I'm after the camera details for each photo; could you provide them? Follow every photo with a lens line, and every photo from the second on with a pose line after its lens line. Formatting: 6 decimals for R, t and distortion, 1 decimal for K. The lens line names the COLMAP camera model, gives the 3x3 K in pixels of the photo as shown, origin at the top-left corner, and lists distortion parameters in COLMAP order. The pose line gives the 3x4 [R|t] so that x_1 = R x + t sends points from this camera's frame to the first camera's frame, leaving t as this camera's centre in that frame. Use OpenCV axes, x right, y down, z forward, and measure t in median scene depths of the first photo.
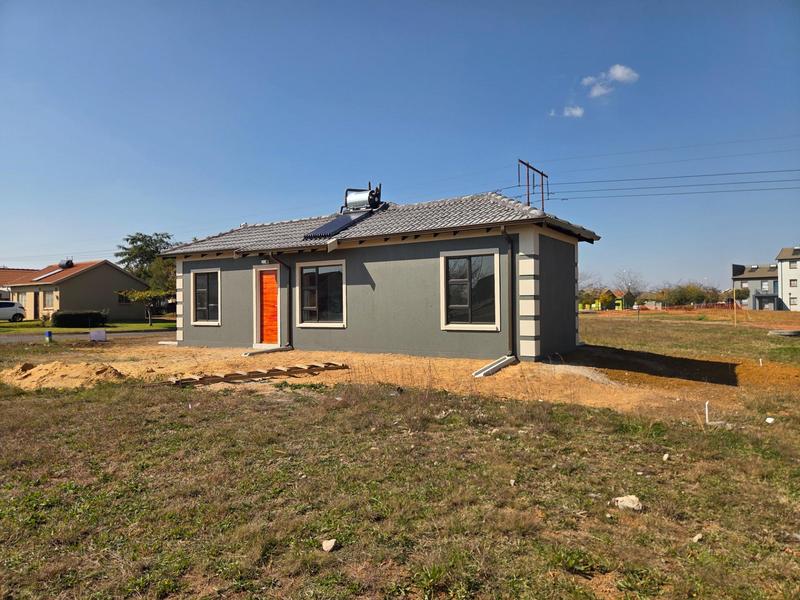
lens RADIAL K [[544.5, 0, 400.0], [0, 544.5, 300.0], [0, 0, 1]] dist [0.107183, 0.000802]
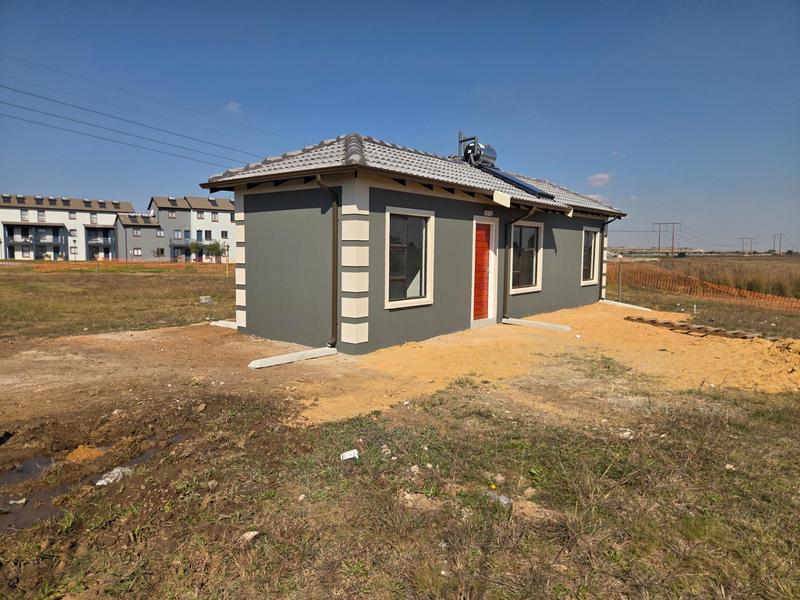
lens RADIAL K [[559.9, 0, 400.0], [0, 559.9, 300.0], [0, 0, 1]] dist [0.047399, -0.064814]
pose [[0.086304, -0.076503, 0.993327, -1.067740], [-0.020739, 0.996693, 0.078565, -0.008480], [-0.996053, -0.027381, 0.084432, 1.083138]]
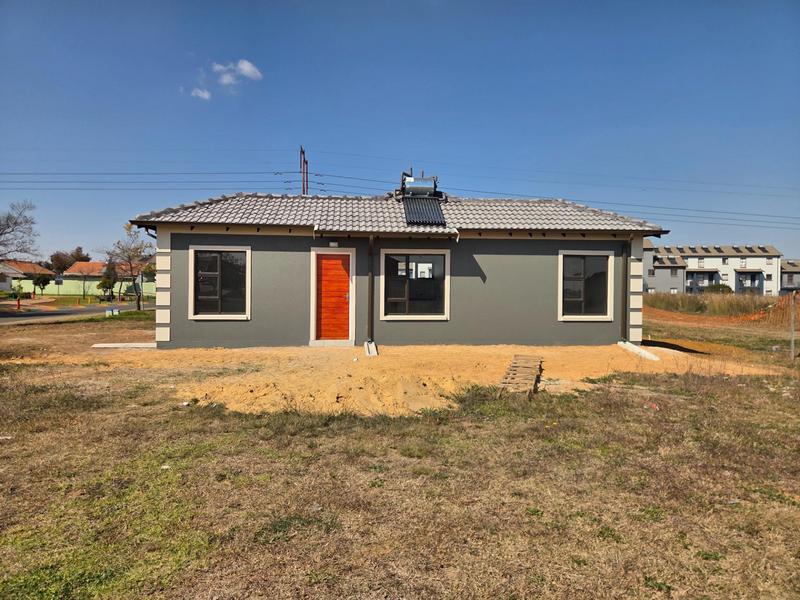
lens RADIAL K [[559.9, 0, 400.0], [0, 559.9, 300.0], [0, 0, 1]] dist [0.047399, -0.064814]
pose [[0.778477, 0.007791, 0.627624, -0.731960], [-0.020643, 0.999700, 0.013195, 0.003268], [-0.627333, -0.023228, 0.778404, 0.261208]]
